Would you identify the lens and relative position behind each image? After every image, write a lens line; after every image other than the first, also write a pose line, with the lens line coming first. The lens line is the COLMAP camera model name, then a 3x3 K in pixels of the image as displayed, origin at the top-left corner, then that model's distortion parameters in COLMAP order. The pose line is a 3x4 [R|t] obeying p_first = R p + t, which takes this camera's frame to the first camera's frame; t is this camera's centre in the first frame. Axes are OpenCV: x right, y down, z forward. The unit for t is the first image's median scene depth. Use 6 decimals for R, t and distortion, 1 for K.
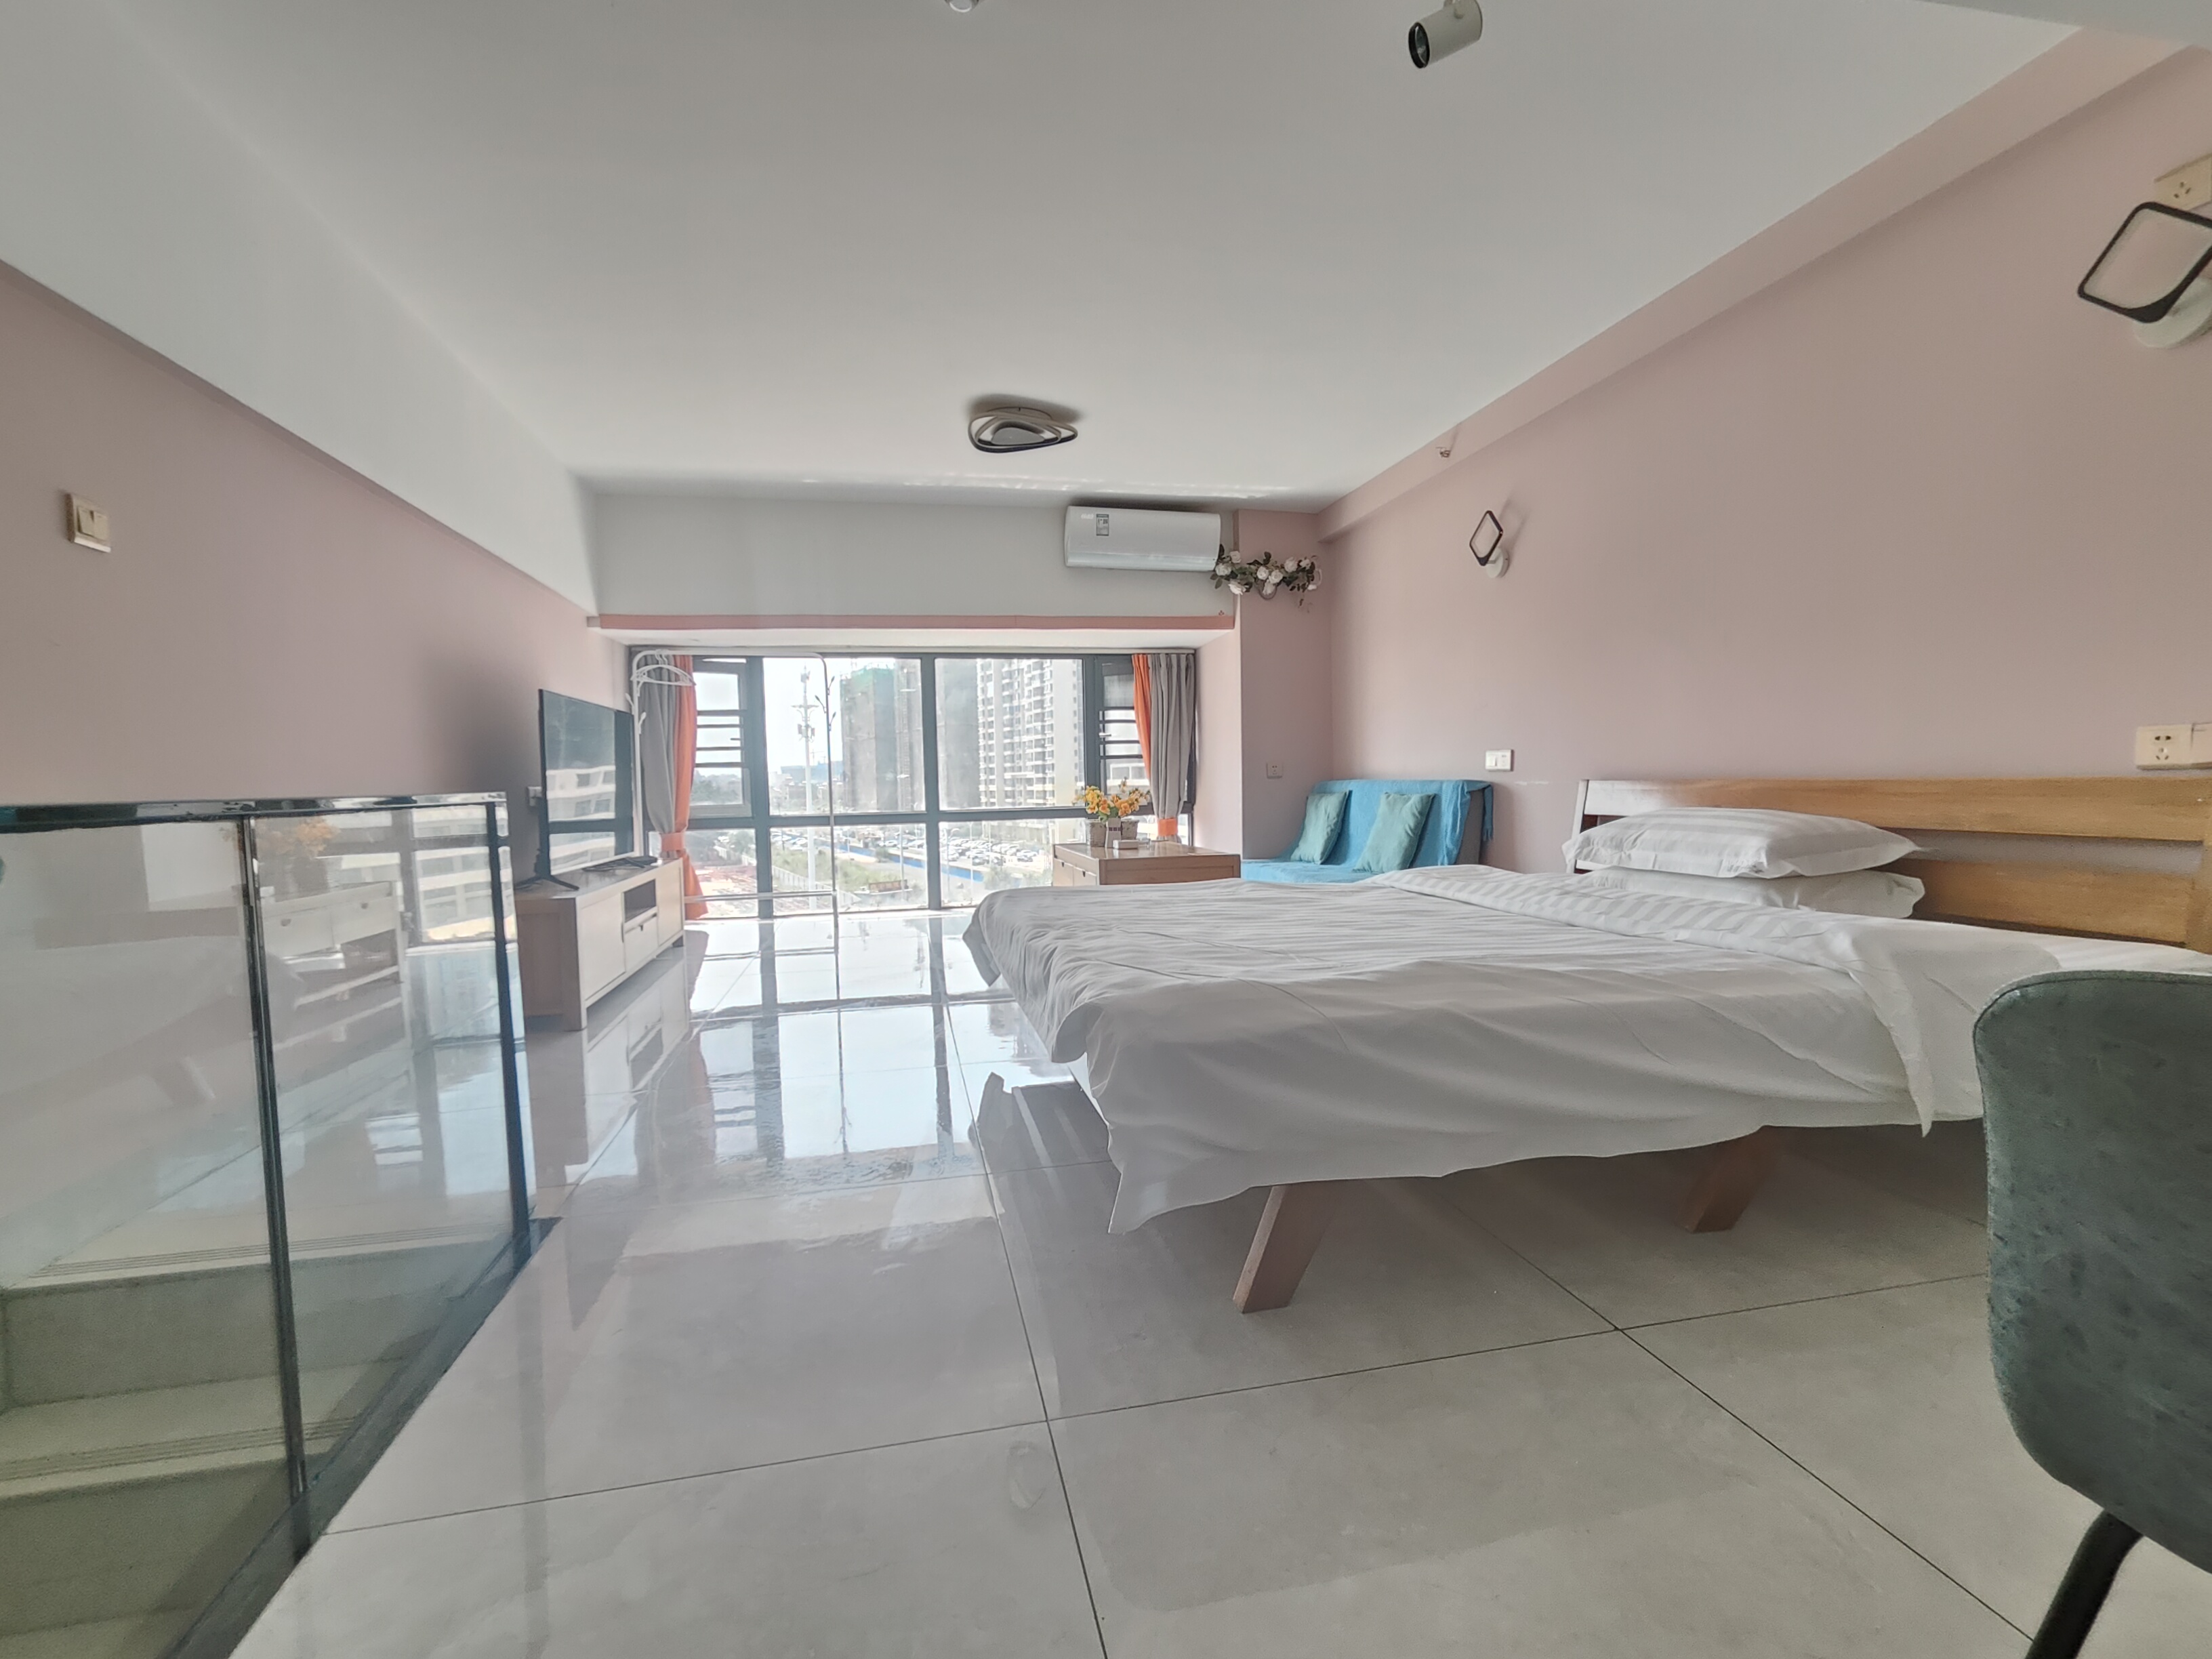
lens RADIAL K [[1014.4, 0, 1118.8], [0, 1014.4, 822.4], [0, 0, 1]] dist [-0.013471, 0.001823]
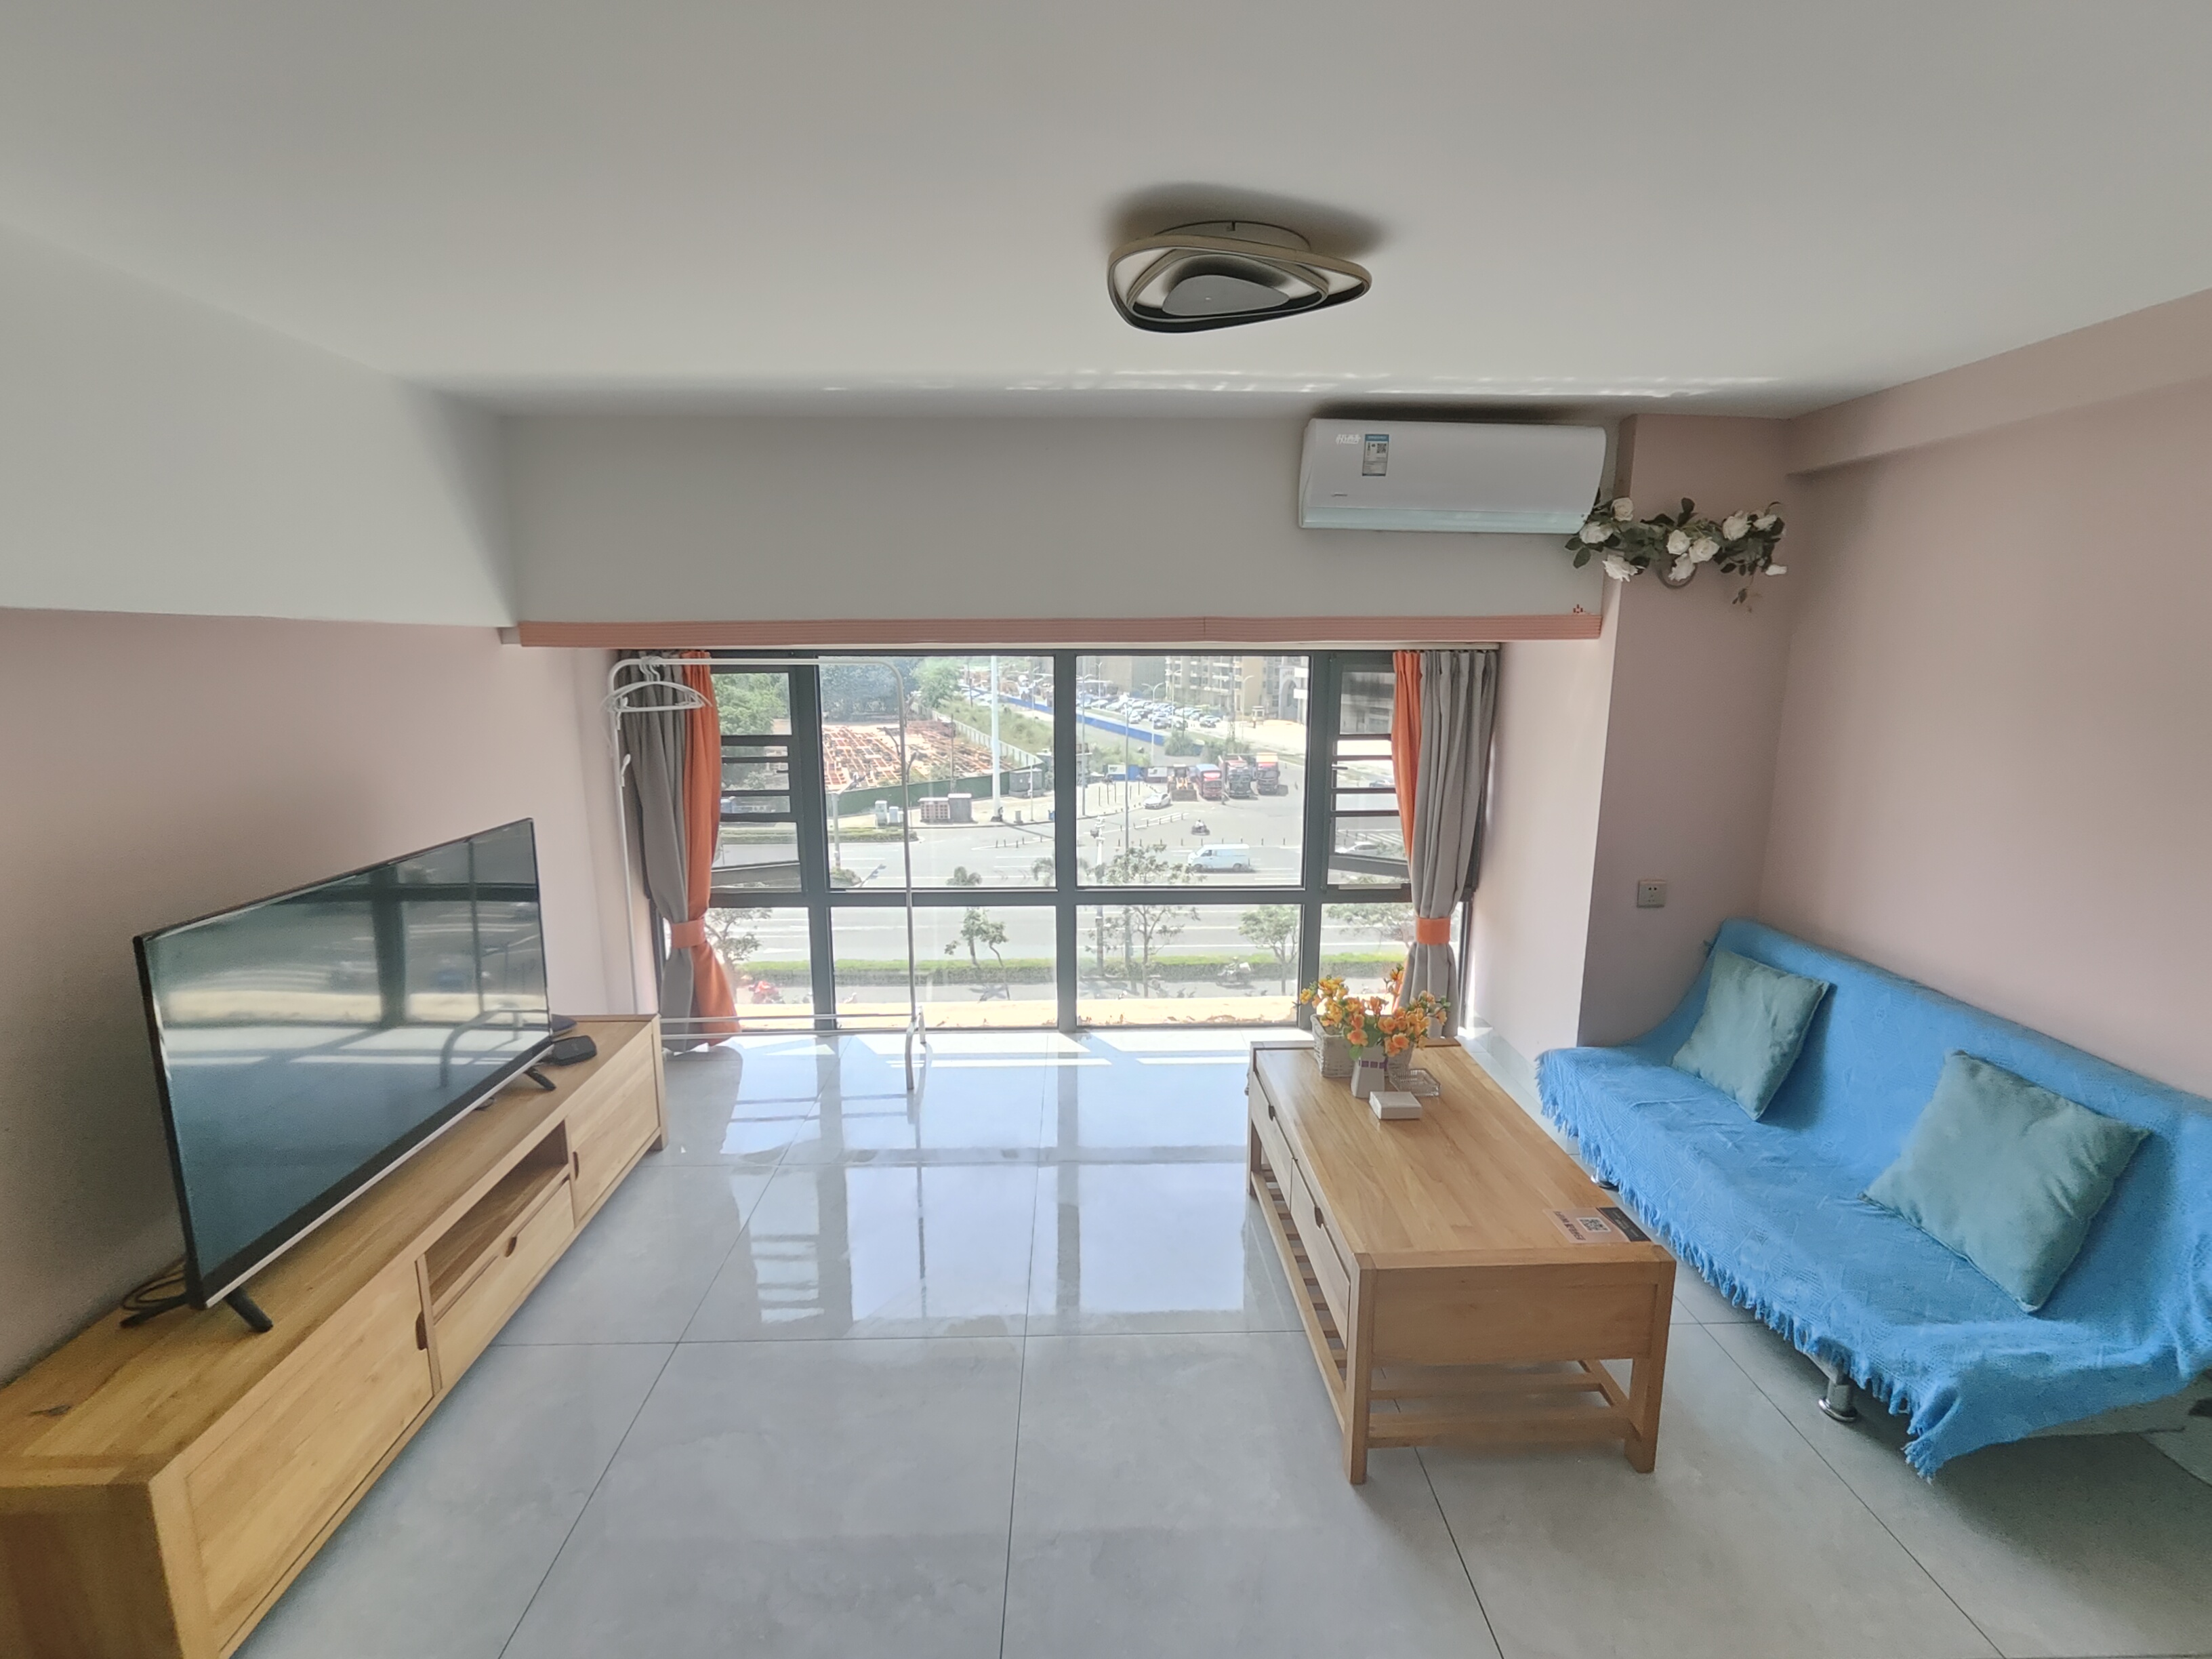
lens RADIAL K [[1014.4, 0, 1115.8], [0, 1014.4, 815.1], [0, 0, 1]] dist [-0.013471, 0.001823]
pose [[0.982808, 0.053825, -0.176609, -0.043891], [-0.029966, 0.990381, 0.135085, -0.167058], [0.182181, -0.127470, 0.974967, 0.416390]]
